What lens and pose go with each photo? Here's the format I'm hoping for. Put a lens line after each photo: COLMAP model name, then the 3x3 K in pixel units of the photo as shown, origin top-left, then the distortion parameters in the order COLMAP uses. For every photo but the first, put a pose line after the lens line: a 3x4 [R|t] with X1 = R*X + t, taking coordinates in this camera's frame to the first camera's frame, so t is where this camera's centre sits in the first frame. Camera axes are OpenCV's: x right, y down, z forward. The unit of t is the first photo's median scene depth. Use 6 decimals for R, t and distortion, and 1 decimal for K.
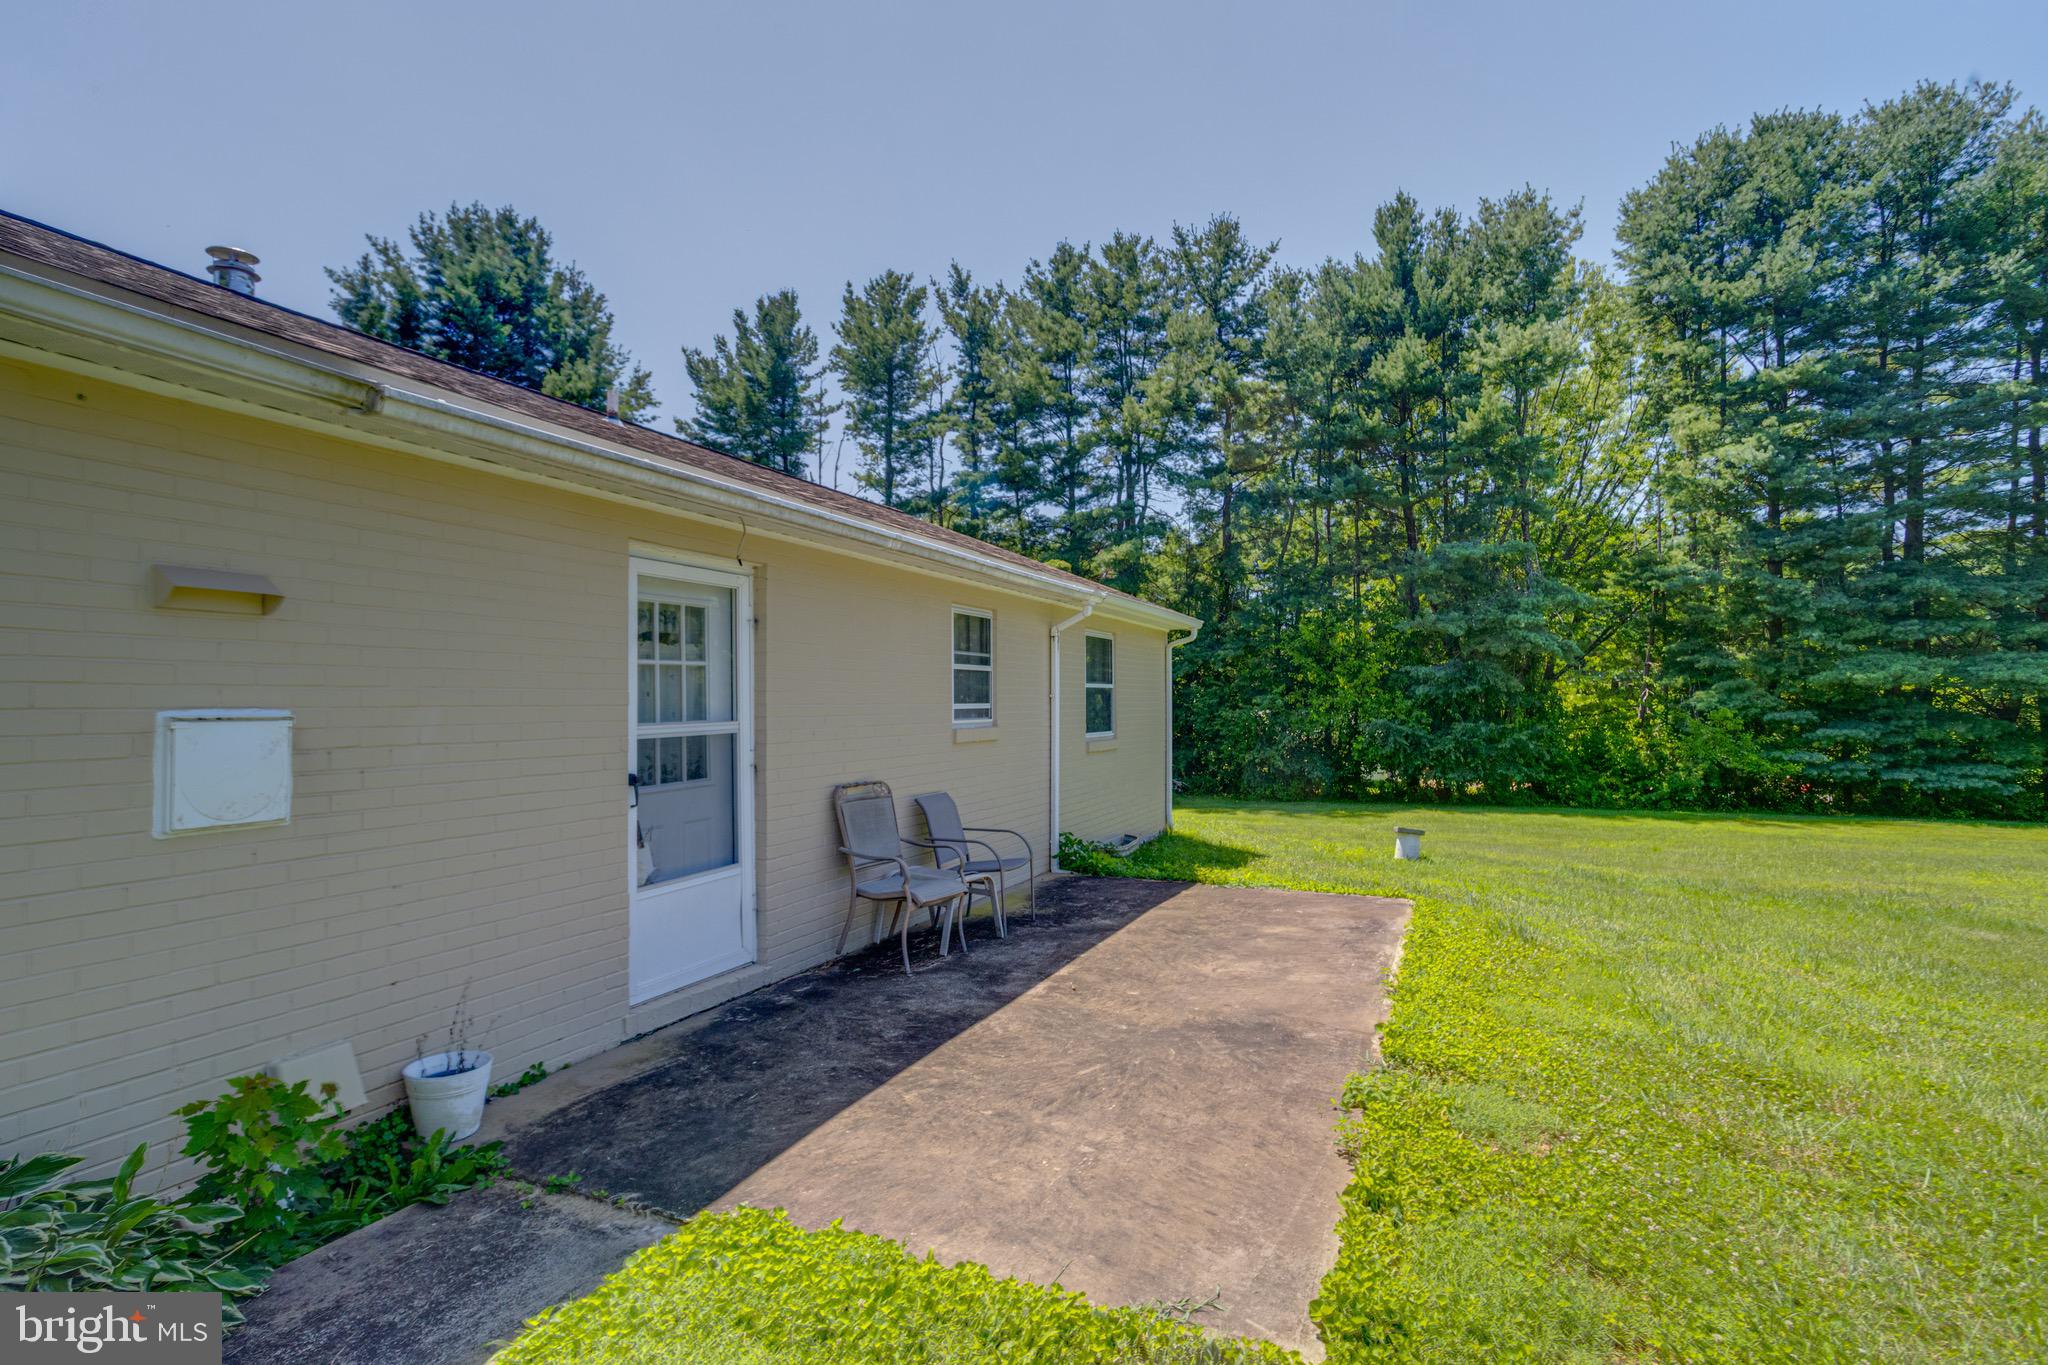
lens RADIAL K [[1038.4, 0, 1047.7], [0, 1038.4, 693.0], [0, 0, 1]] dist [-0.021964, 0.017055]
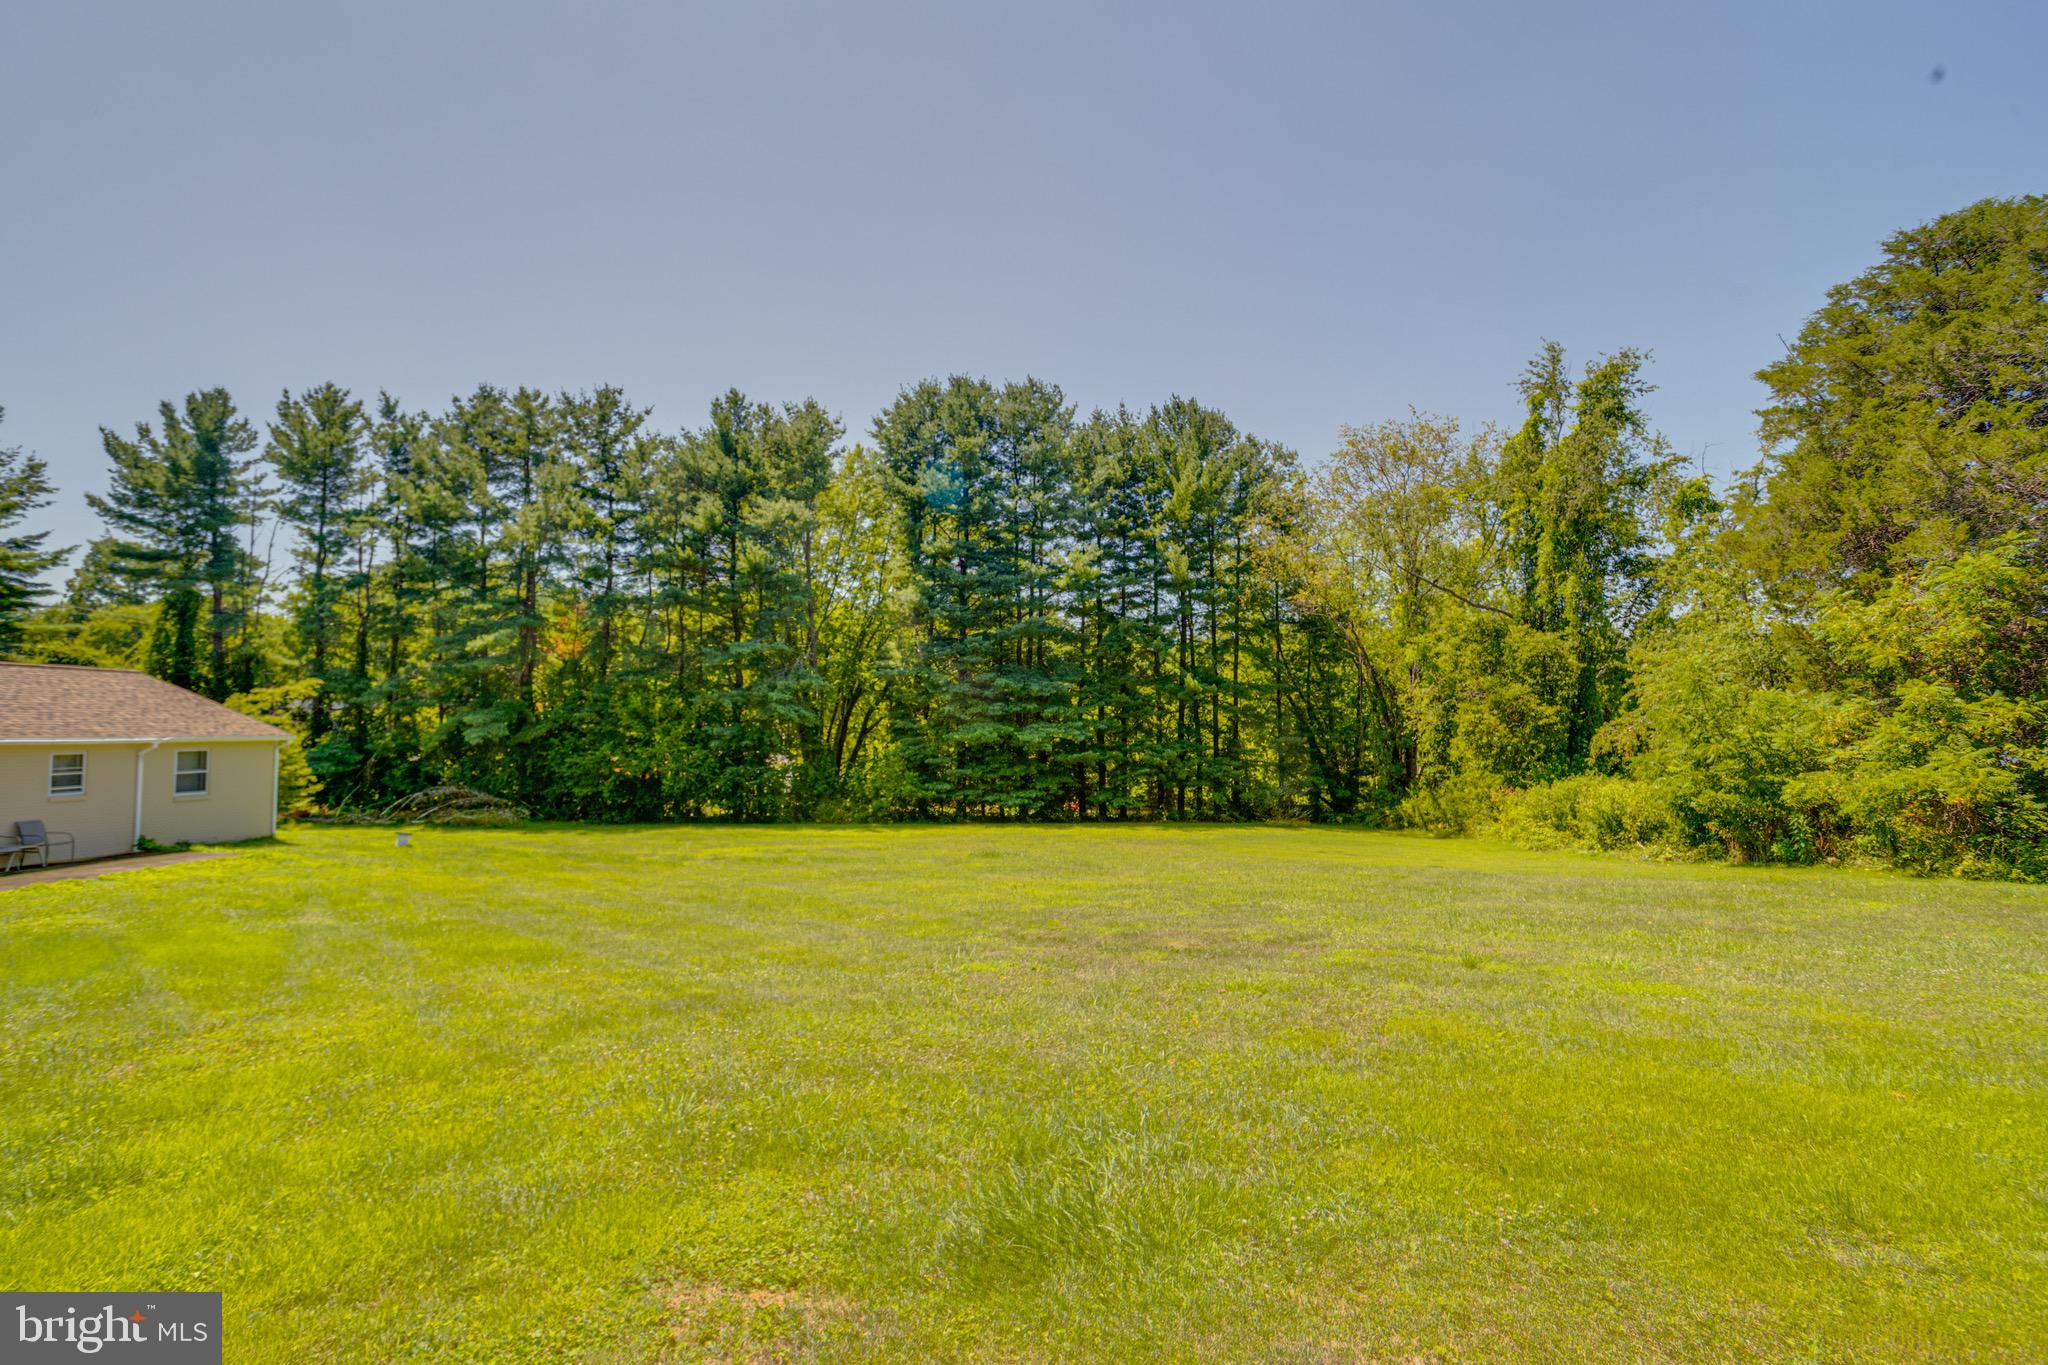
lens RADIAL K [[990.1, 0, 1014.5], [0, 990.1, 672.7], [0, 0, 1]] dist [-0.053763, 0.037664]
pose [[0.929295, 0.023560, 0.368587, 0.186677], [-0.004130, 0.998564, -0.053415, -0.023089], [-0.369316, 0.048116, 0.928058, -0.326666]]
